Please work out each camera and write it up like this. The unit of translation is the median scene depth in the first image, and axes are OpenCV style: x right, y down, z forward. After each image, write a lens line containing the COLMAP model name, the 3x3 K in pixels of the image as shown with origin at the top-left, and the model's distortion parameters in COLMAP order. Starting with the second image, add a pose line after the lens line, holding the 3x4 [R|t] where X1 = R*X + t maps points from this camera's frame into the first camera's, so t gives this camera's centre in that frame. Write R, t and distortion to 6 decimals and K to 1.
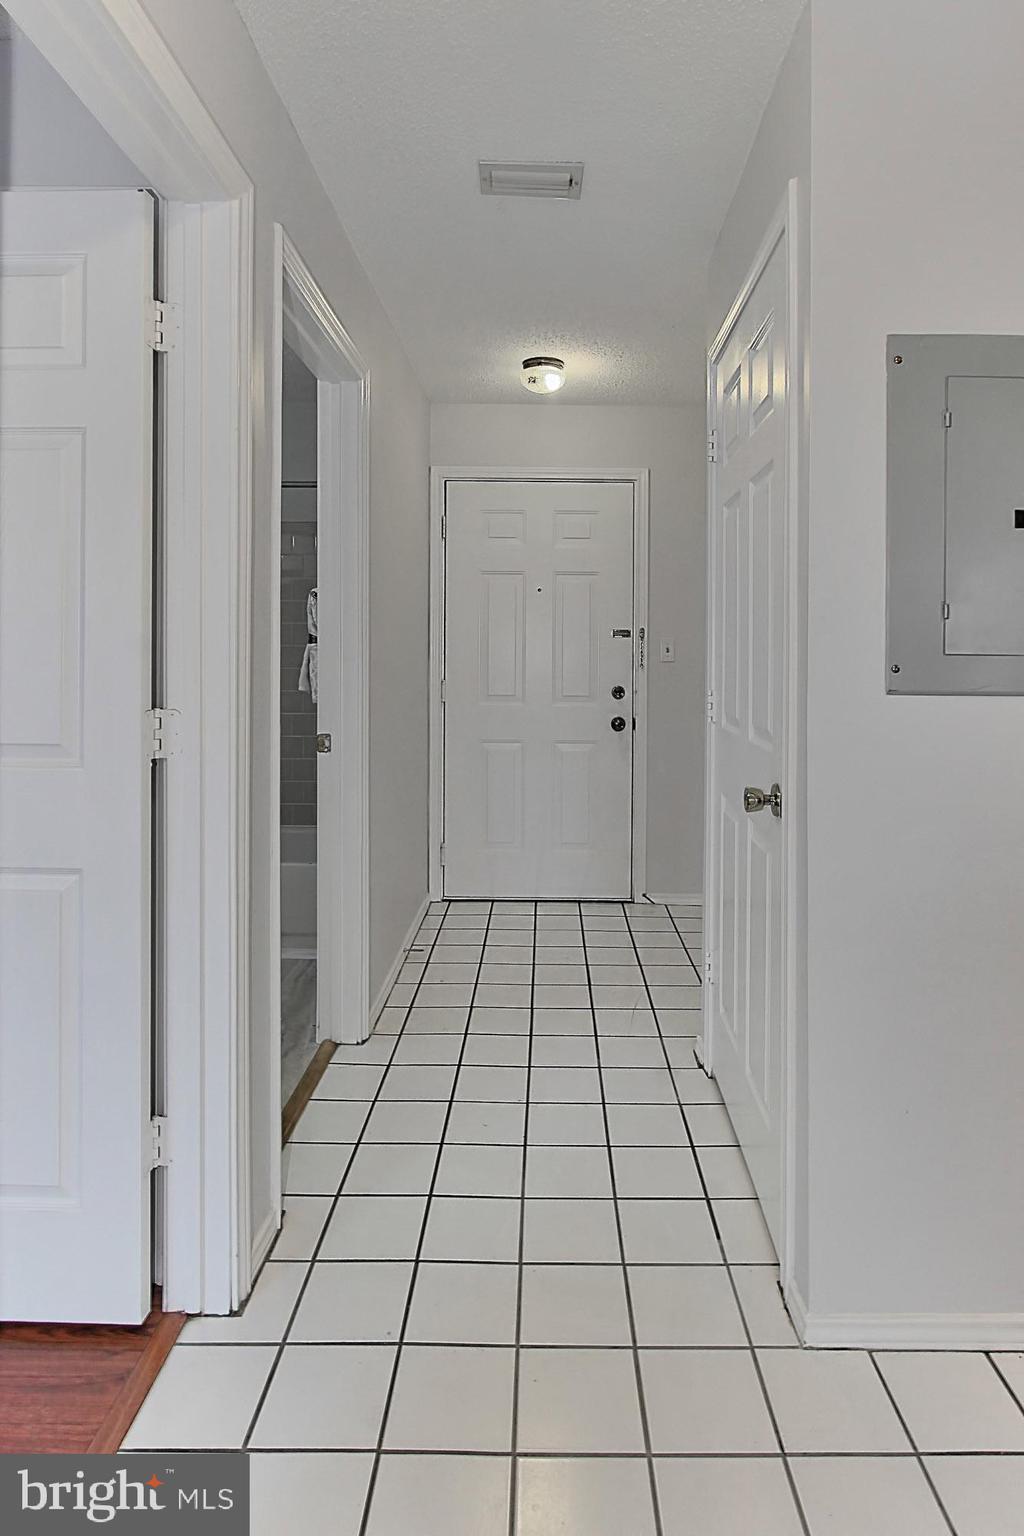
lens RADIAL K [[881.1, 0, 552.6], [0, 881.1, 653.1], [0, 0, 1]] dist [-0.021472, 0.011356]
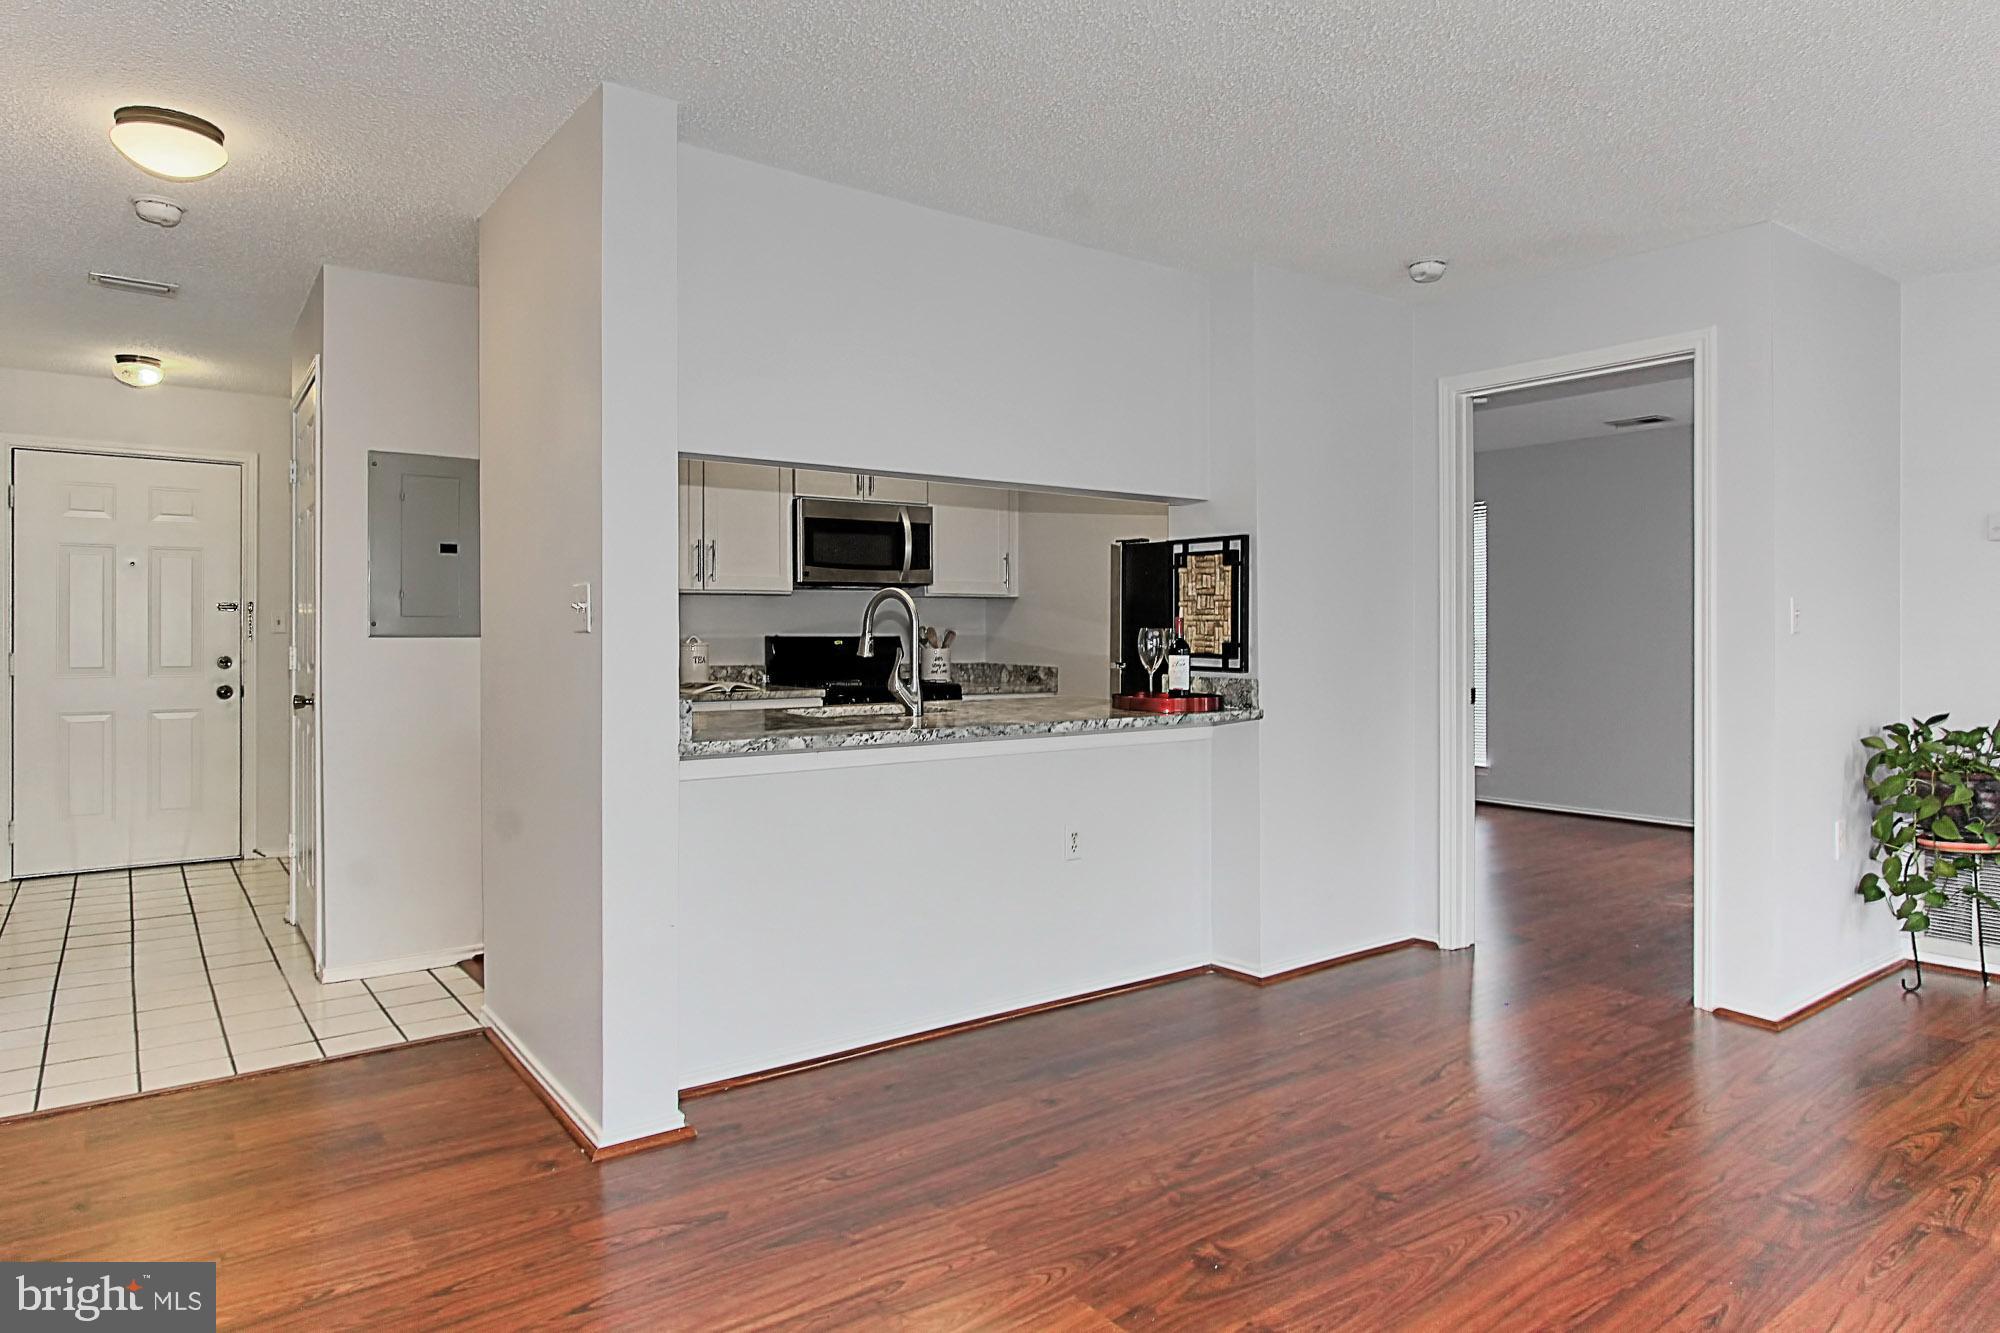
lens RADIAL K [[1147.3, 0, 982.8], [0, 1147.3, 630.4], [0, 0, 1]] dist [-0.021472, 0.011356]
pose [[0.801531, -0.004763, 0.597934, -0.014492], [0.008261, 0.999961, -0.003108, 0.019229], [-0.597896, 0.007431, 0.801539, -0.687674]]
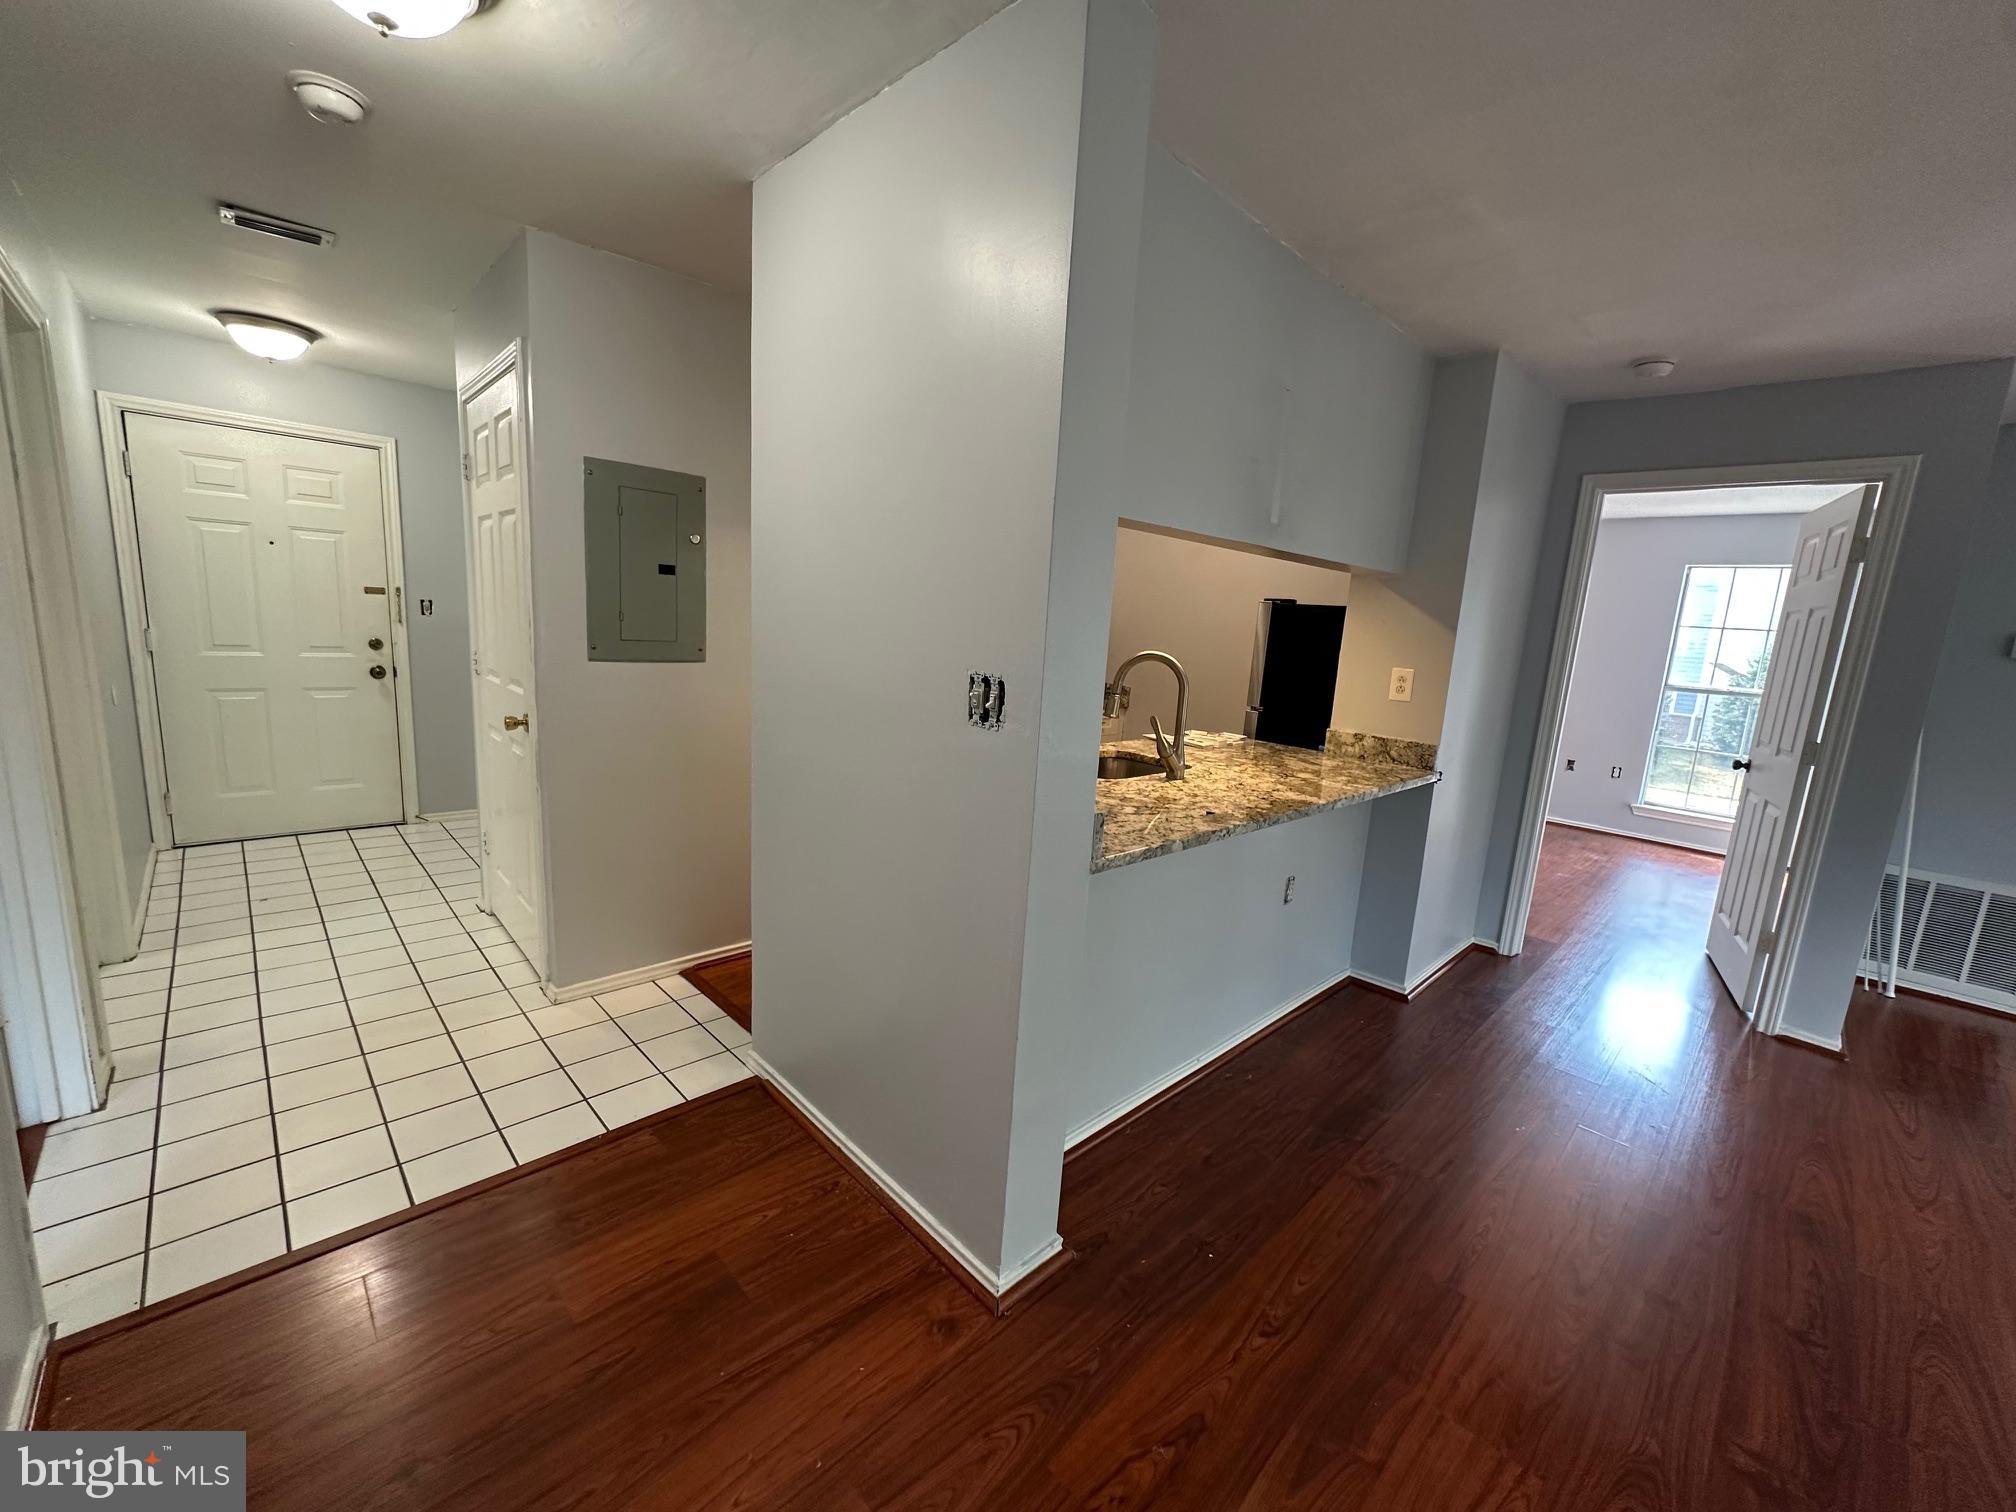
lens RADIAL K [[794.9, 0, 1003.3], [0, 794.9, 754.0], [0, 0, 1]] dist [-0.001836, 0.000072]
pose [[0.722577, -0.079664, 0.686685, -0.056857], [-0.052830, 0.984069, 0.169756, -0.033195], [-0.689269, -0.158939, 0.706857, -0.306146]]
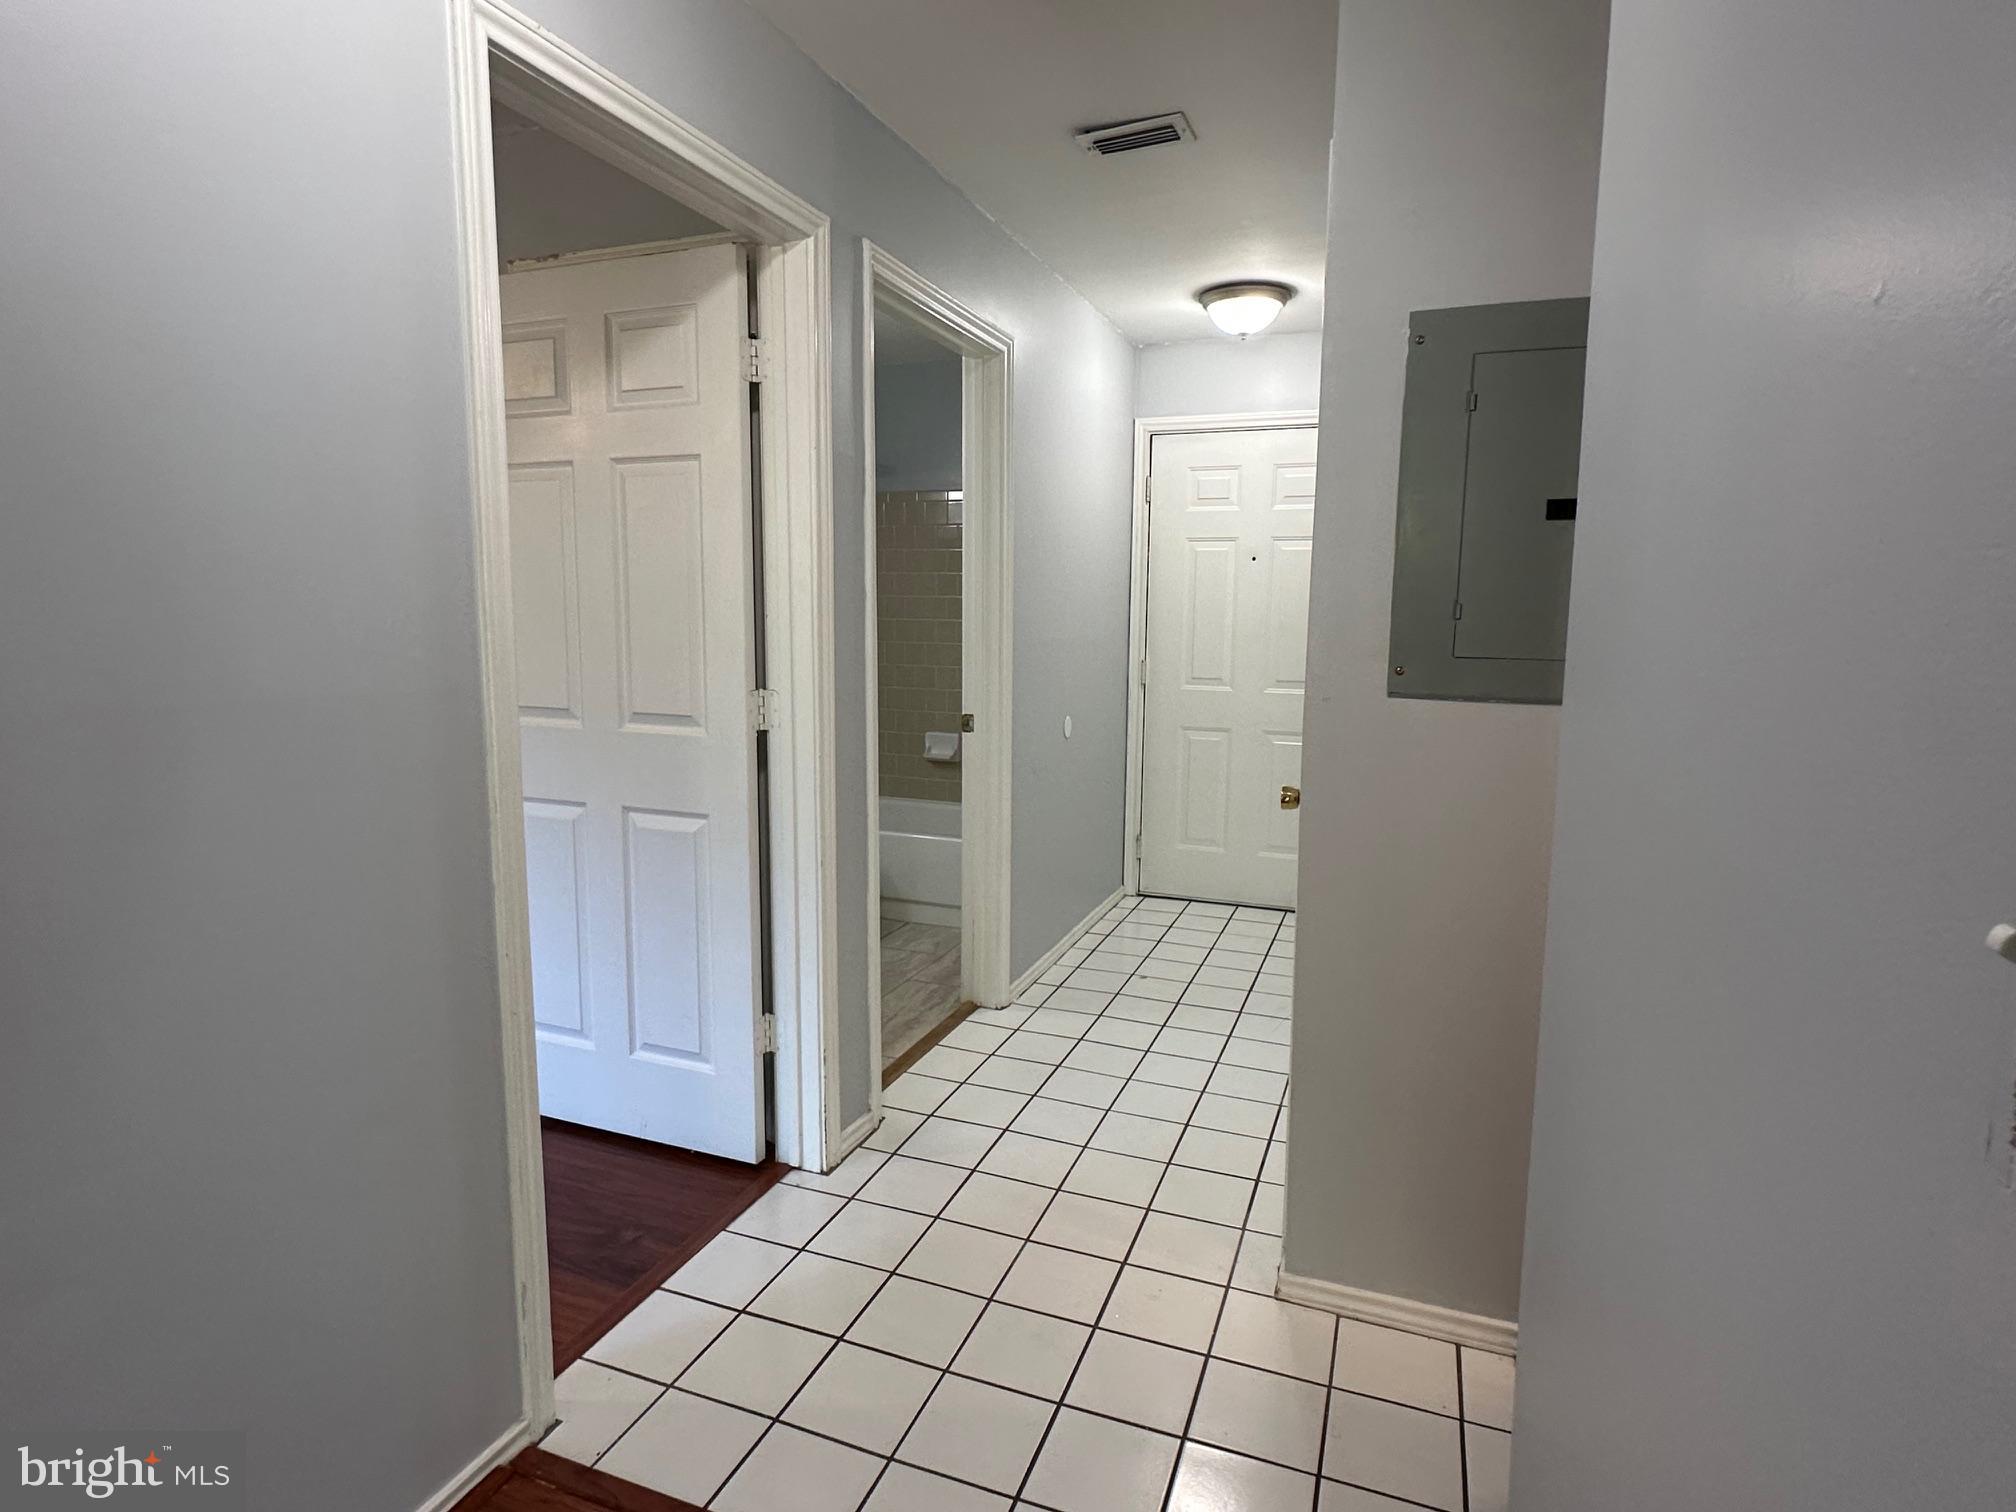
lens RADIAL K [[1073.6, 0, 1004.8], [0, 1073.6, 755.6], [0, 0, 1]] dist [-0.008155, -0.000741]
pose [[0.932757, 0.052084, -0.356723, 0.154460], [-0.006020, 0.991621, 0.129042, -0.014774], [0.360455, -0.118217, 0.925255, -0.101416]]
